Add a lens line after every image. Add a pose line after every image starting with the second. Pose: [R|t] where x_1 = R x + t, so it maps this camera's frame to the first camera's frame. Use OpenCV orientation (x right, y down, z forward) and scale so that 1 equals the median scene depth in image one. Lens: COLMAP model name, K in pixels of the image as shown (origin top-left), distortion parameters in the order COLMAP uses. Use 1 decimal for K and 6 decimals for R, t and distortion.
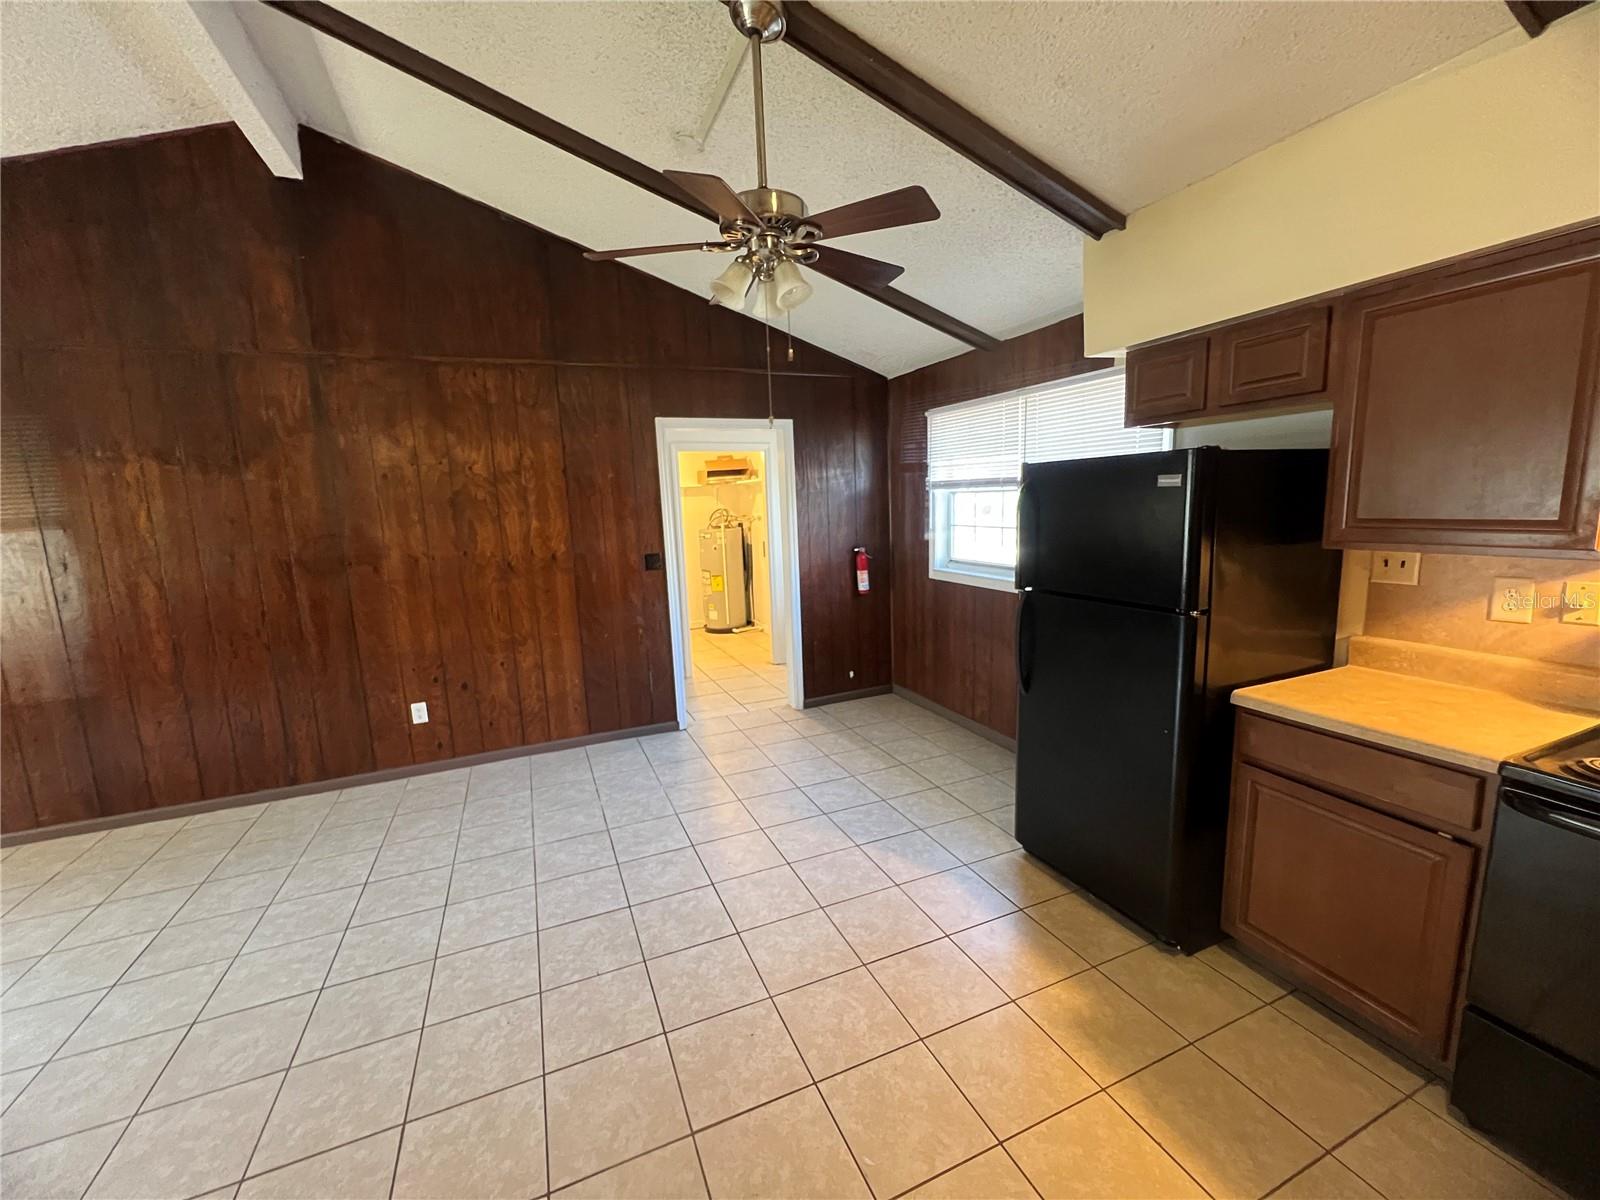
lens RADIAL K [[645.5, 0, 788.5], [0, 645.5, 598.7], [0, 0, 1]] dist [-0.003210, 0.000645]
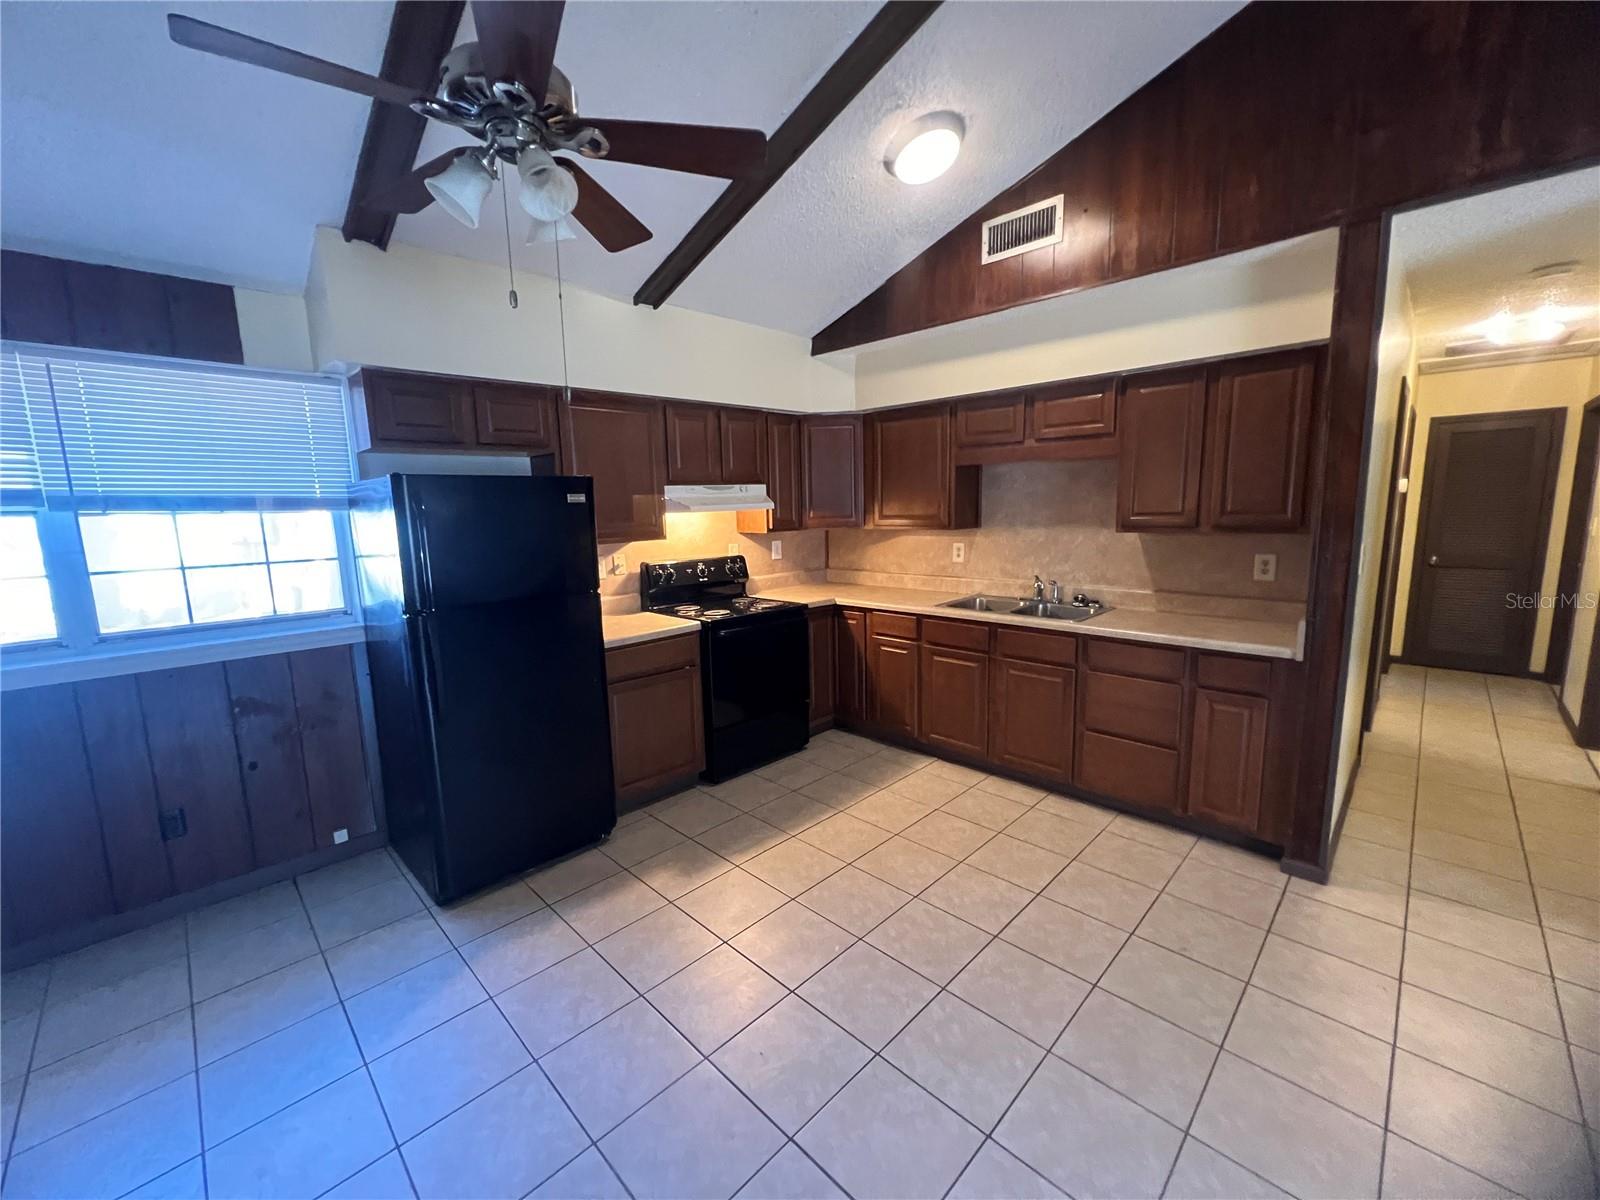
lens RADIAL K [[639.5, 0, 797.3], [0, 639.5, 603.0], [0, 0, 1]] dist [-0.002638, 0.000193]
pose [[-0.378949, -0.097646, 0.920252, -0.460920], [0.178443, 0.968046, 0.176198, -0.066255], [-0.908051, 0.230983, -0.349415, 0.590424]]
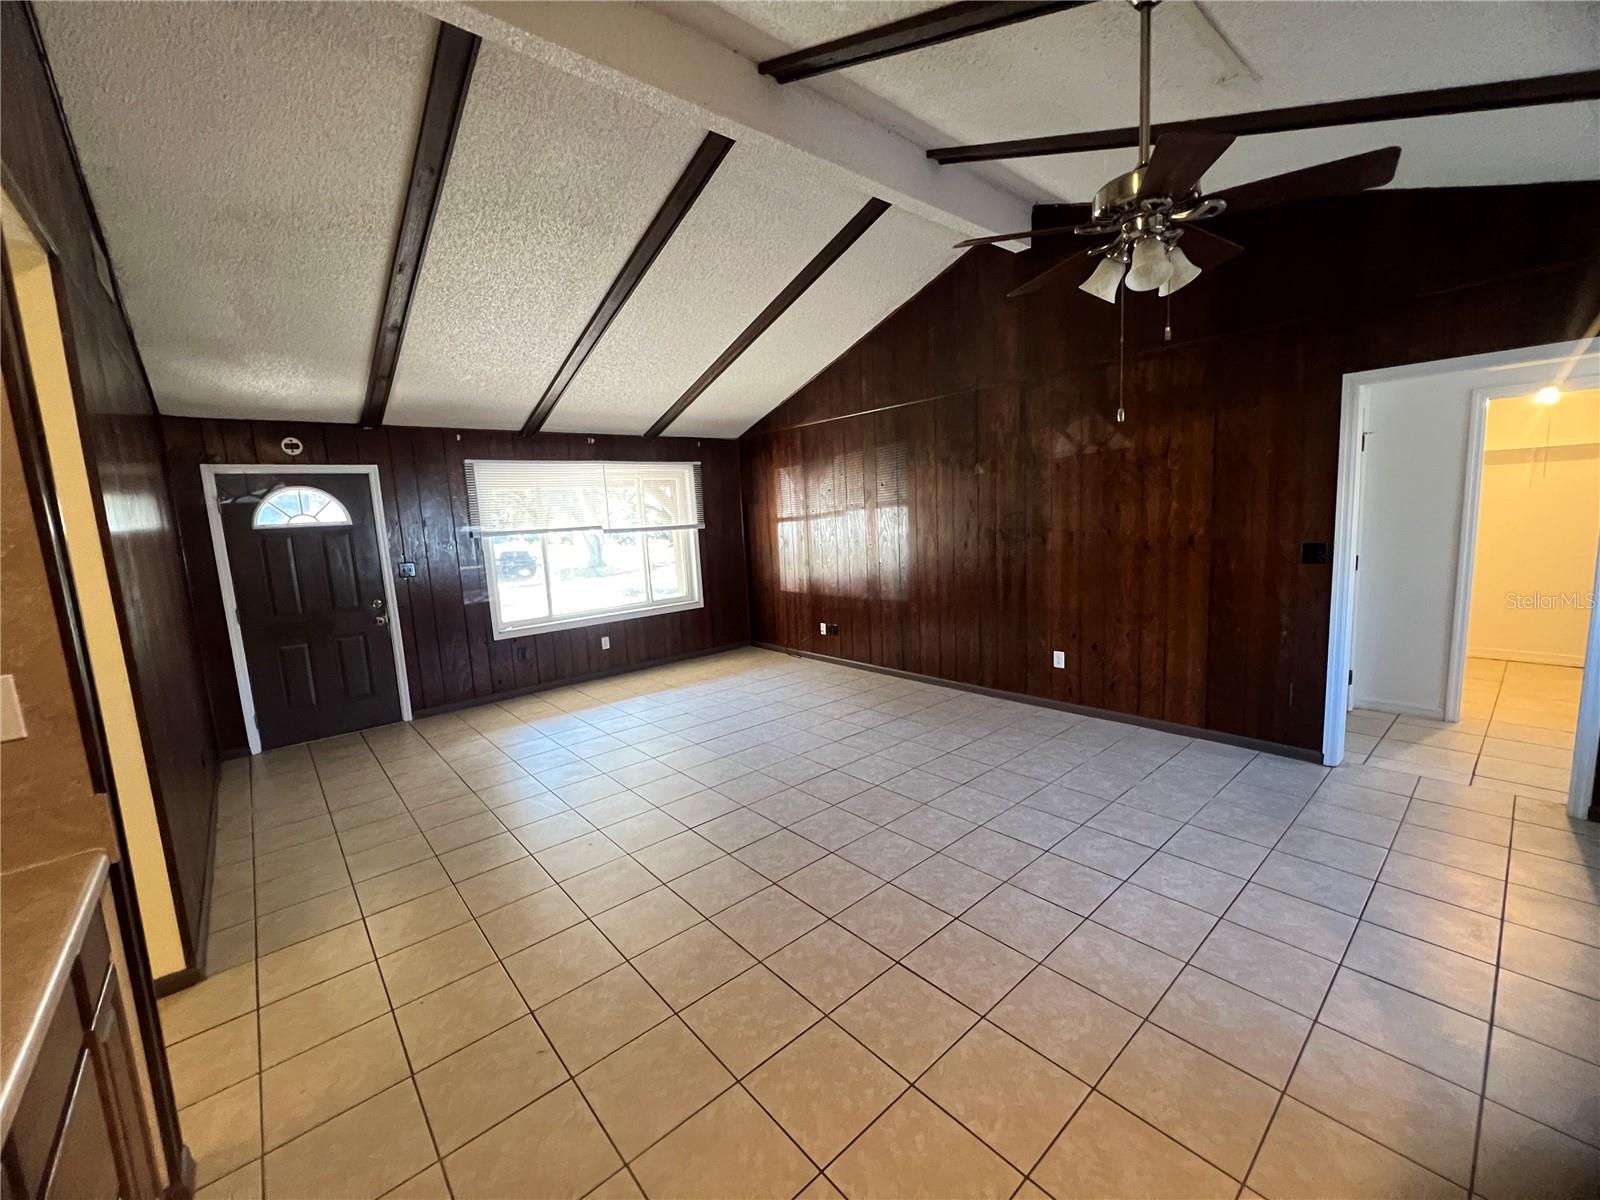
lens RADIAL K [[639.5, 0, 797.0], [0, 639.5, 599.6], [0, 0, 1]] dist [-0.002638, 0.000193]
pose [[0.313222, 0.151931, -0.937448, 0.419694], [-0.104752, 0.986624, 0.124901, -0.036923], [0.943885, 0.059078, 0.324948, 0.135621]]
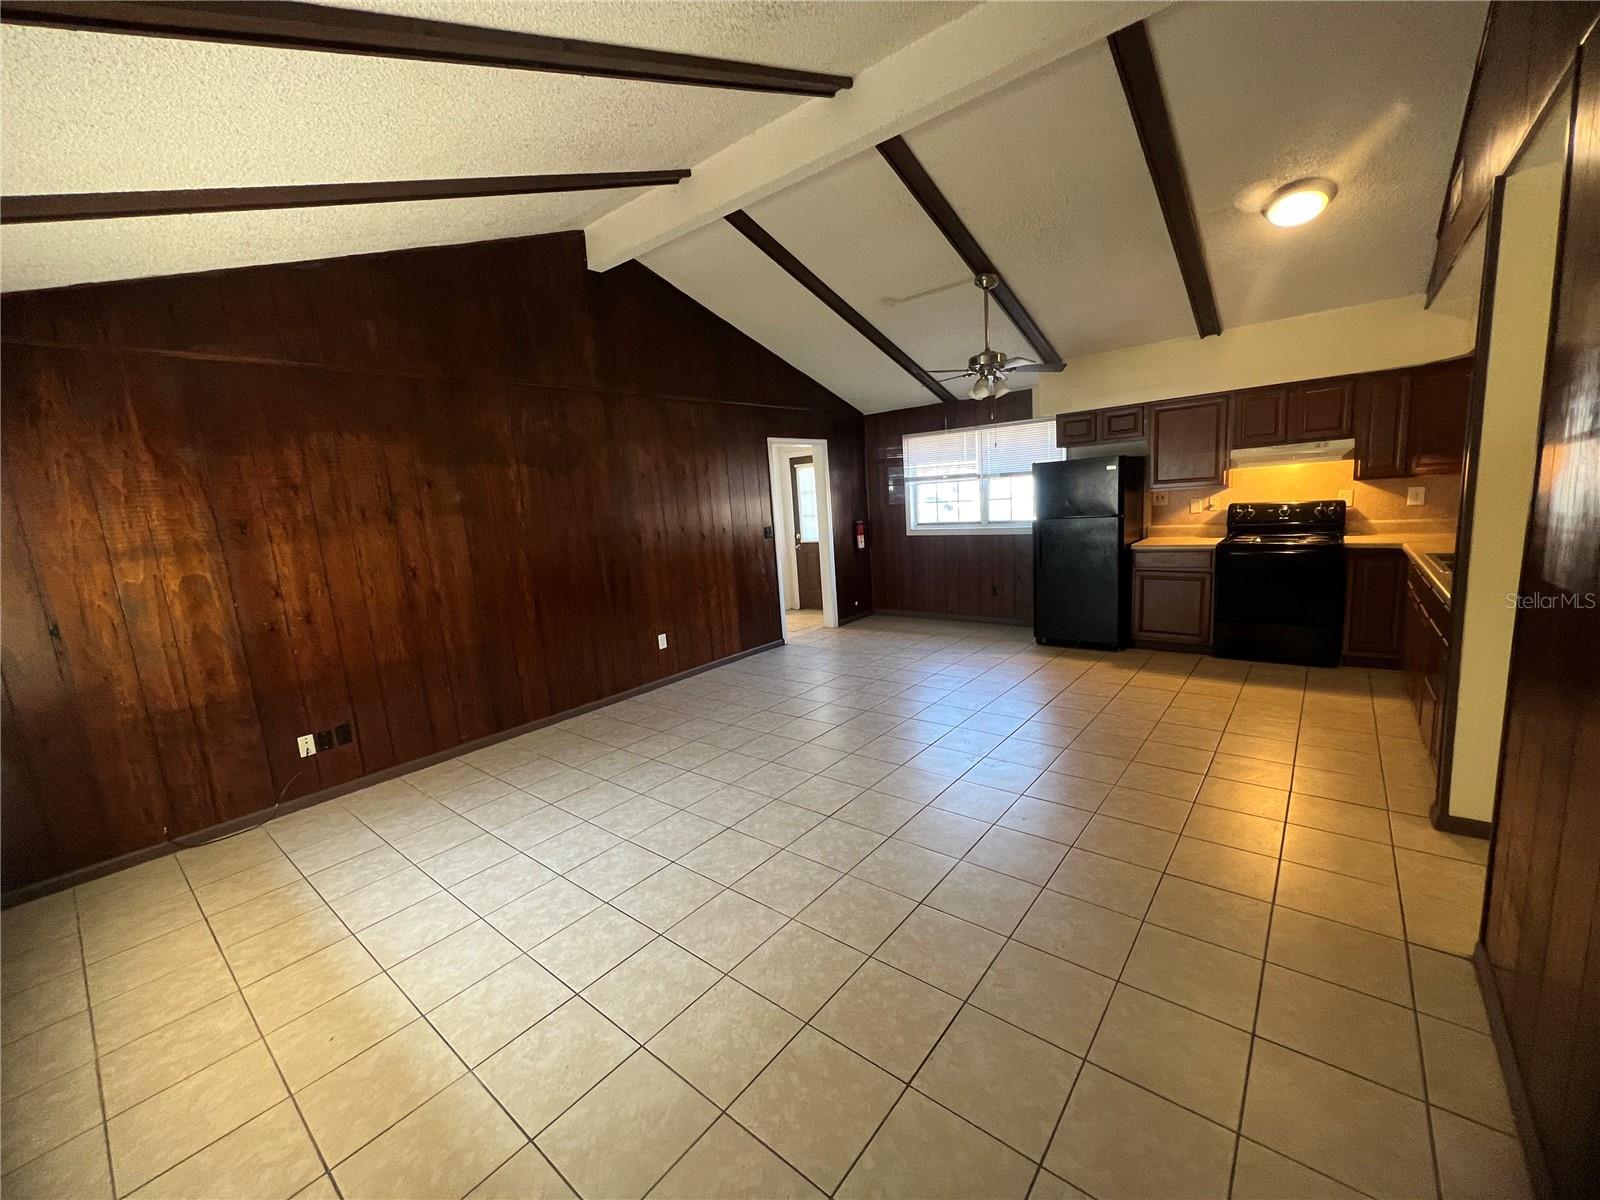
lens RADIAL K [[645.5, 0, 786.1], [0, 645.5, 603.1], [0, 0, 1]] dist [-0.003210, 0.000645]
pose [[0.889306, -0.099179, 0.446428, -1.020204], [0.105892, 0.994328, 0.009960, 0.114273], [-0.444884, 0.038416, 0.894764, -0.429313]]
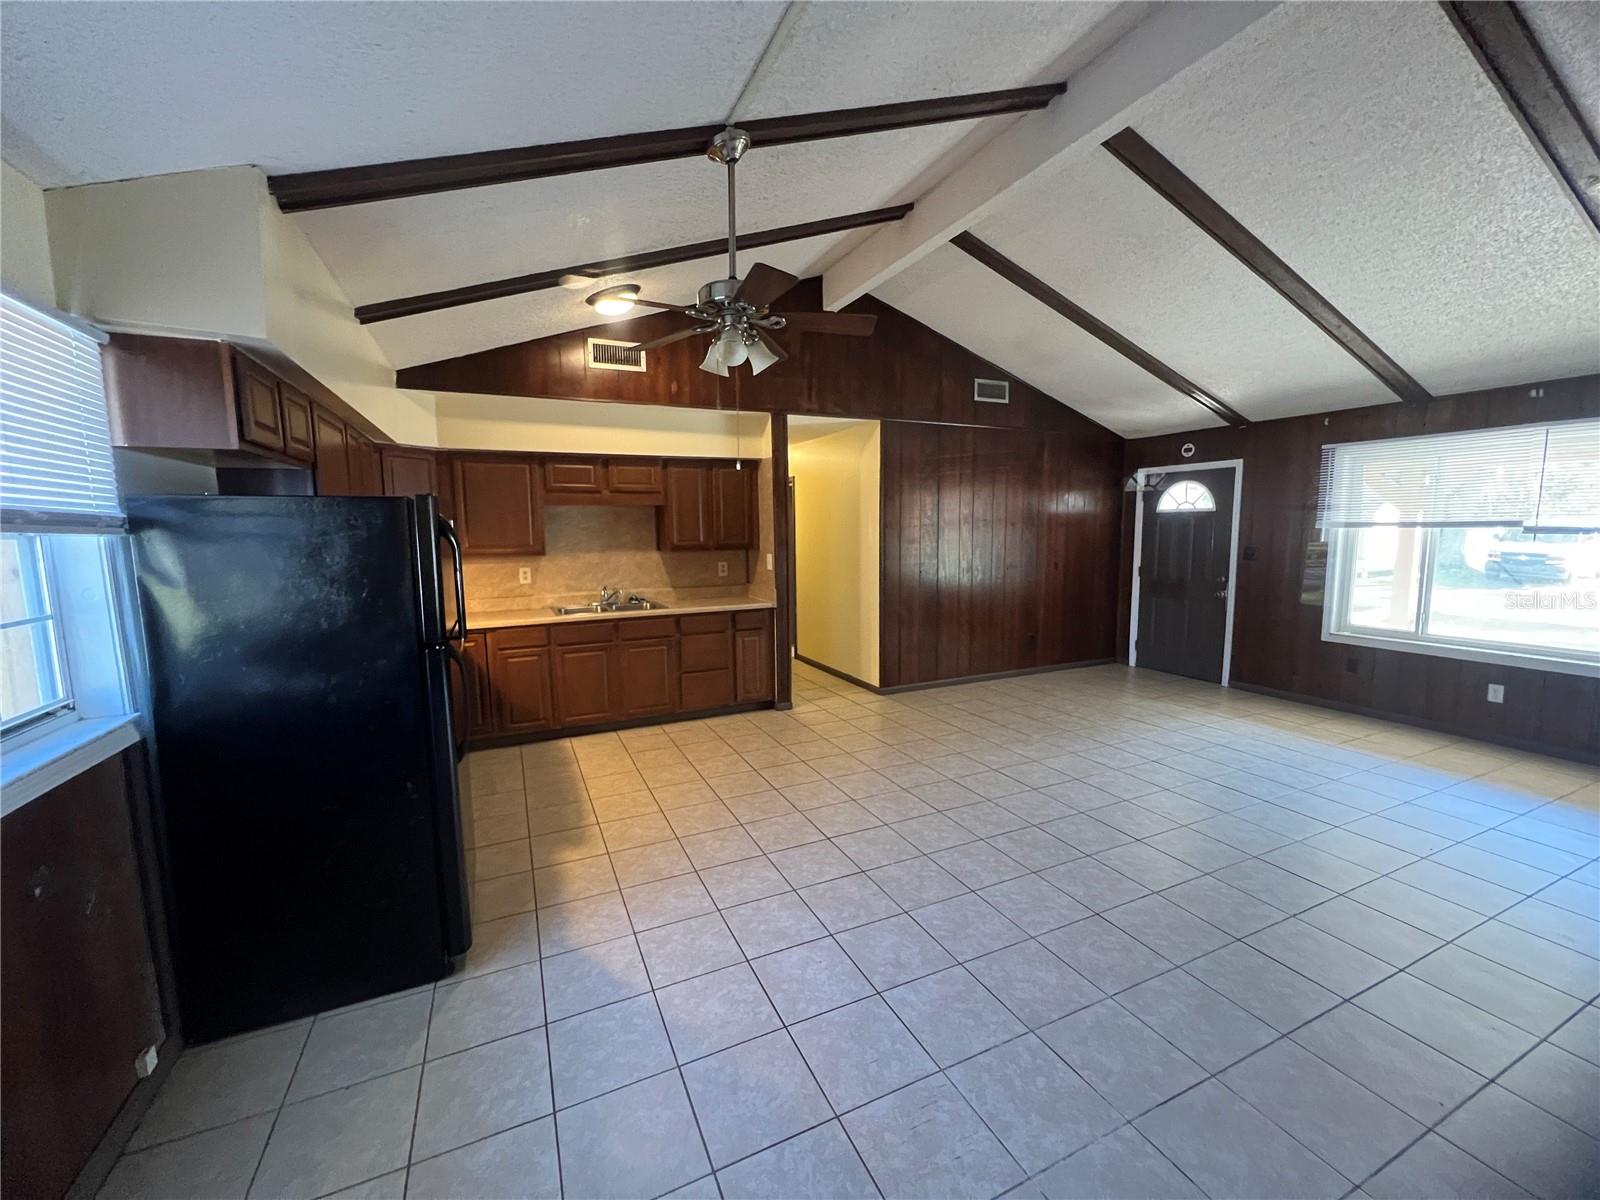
lens RADIAL K [[639.5, 0, 795.3], [0, 639.5, 606.1], [0, 0, 1]] dist [-0.002638, 0.000193]
pose [[-0.998007, 0.055455, -0.030120, -0.047415], [0.045117, 0.960704, 0.273882, -0.189477], [0.044125, 0.271977, -0.961291, 1.276918]]
